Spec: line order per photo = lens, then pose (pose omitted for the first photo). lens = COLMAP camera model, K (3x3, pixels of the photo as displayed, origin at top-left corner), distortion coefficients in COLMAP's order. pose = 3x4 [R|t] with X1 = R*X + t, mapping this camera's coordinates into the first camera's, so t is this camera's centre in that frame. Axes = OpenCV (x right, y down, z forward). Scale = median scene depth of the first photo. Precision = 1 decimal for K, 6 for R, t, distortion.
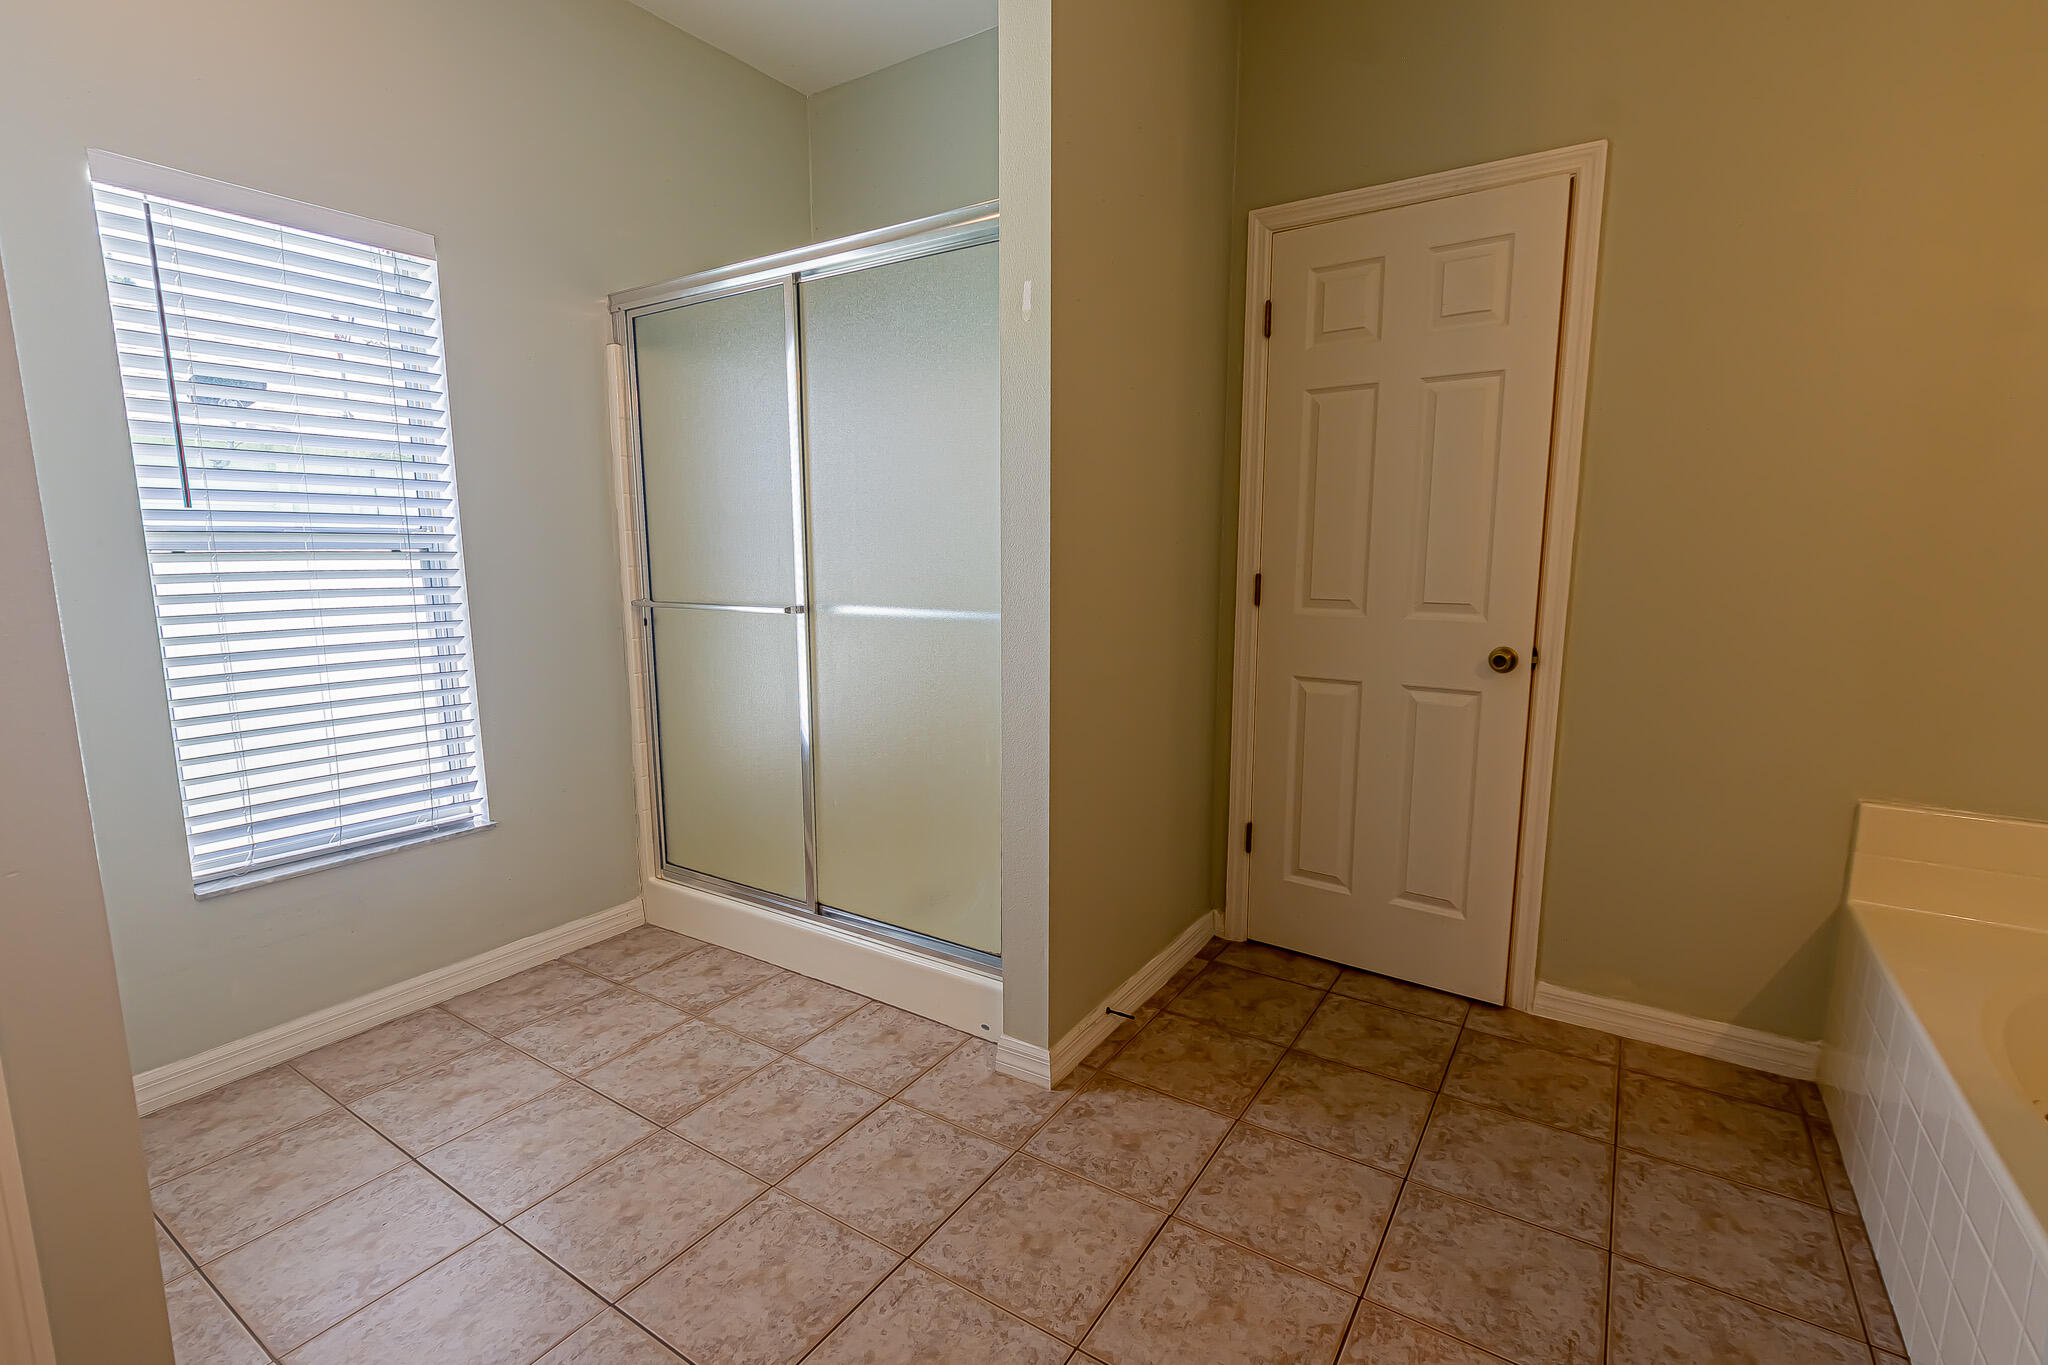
lens RADIAL K [[917.7, 0, 1028.0], [0, 917.7, 687.1], [0, 0, 1]] dist [-0.008047, 0.001484]
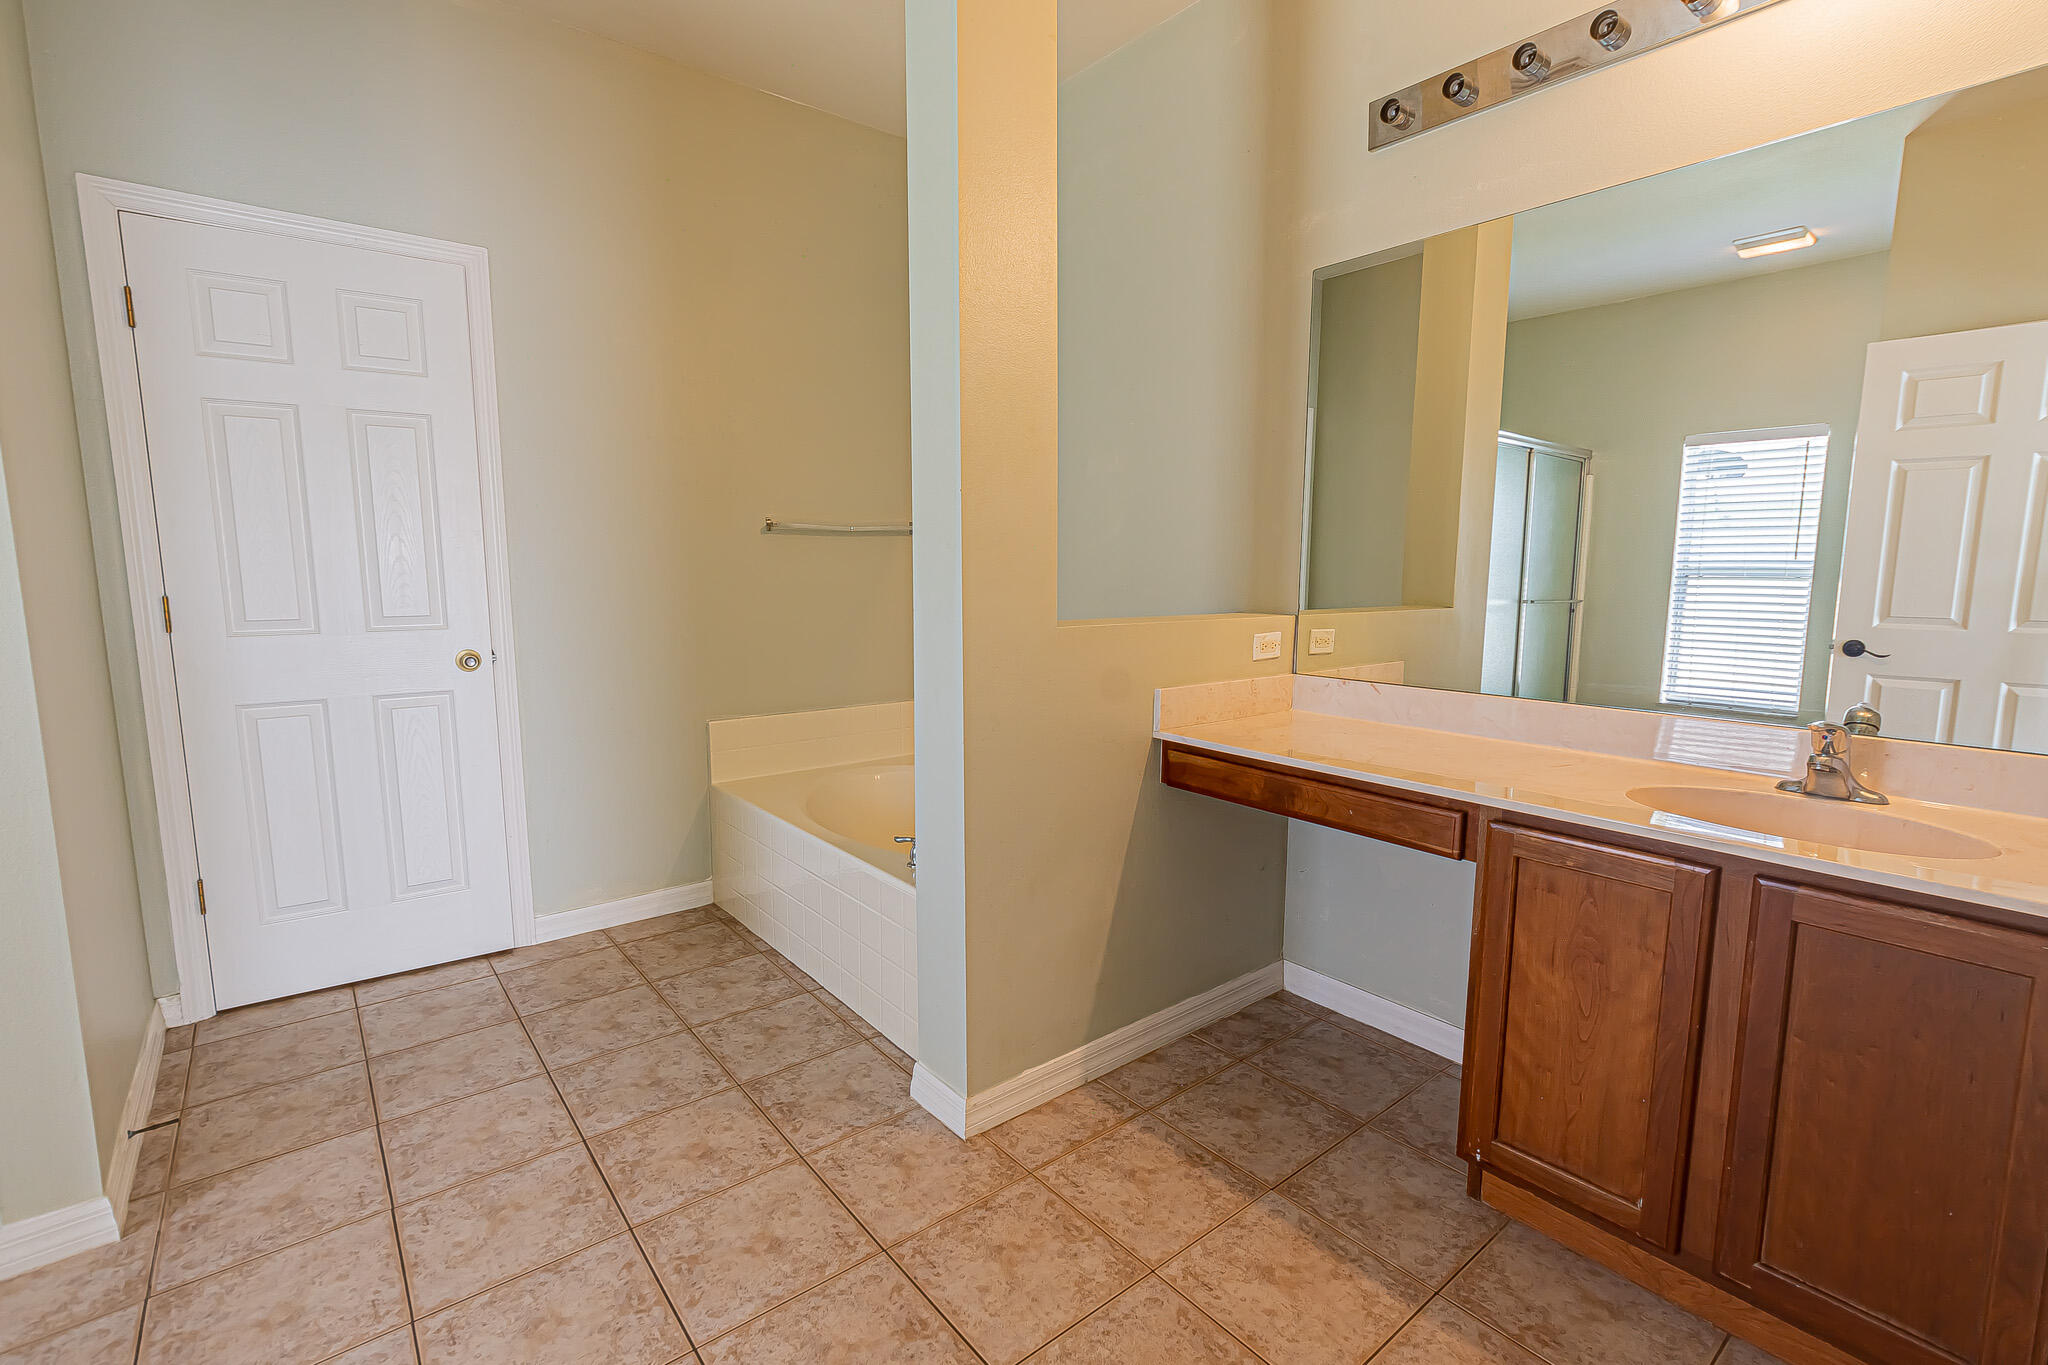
lens RADIAL K [[917.7, 0, 1023.3], [0, 917.7, 684.3], [0, 0, 1]] dist [-0.008047, 0.001484]
pose [[0.307390, -0.123019, 0.943598, -0.491498], [0.145804, 0.985988, 0.081048, 0.012976], [-0.940347, 0.112667, 0.321019, -0.063114]]
